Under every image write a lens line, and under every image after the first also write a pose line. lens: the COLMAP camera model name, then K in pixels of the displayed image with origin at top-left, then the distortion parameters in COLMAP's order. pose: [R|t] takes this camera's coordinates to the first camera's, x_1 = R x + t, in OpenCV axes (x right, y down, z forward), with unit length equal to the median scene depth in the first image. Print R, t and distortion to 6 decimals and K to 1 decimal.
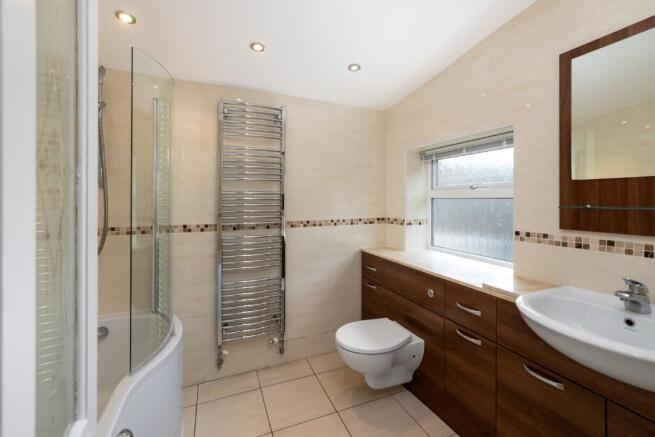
lens RADIAL K [[275.7, 0, 326.4], [0, 275.7, 199.1], [0, 0, 1]] dist [0.000387, 0.000282]
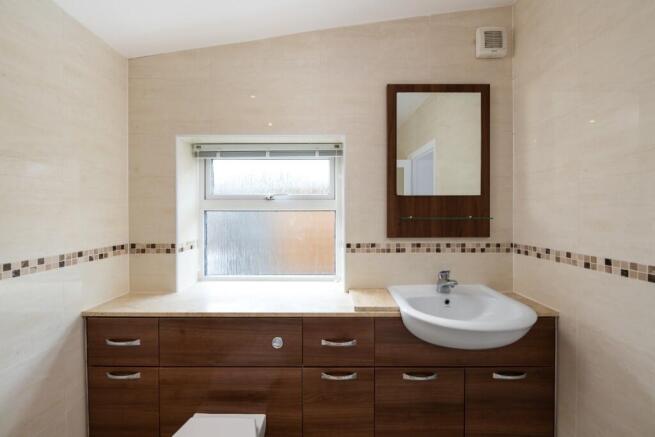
lens RADIAL K [[283.2, 0, 327.5], [0, 283.2, 211.5], [0, 0, 1]] dist [-0.000455, -0.000185]
pose [[0.393101, 0.000472, 0.919495, -0.301408], [0.000726, 0.999999, -0.000824, 0.001211], [-0.919495, 0.000991, 0.393100, 0.717075]]
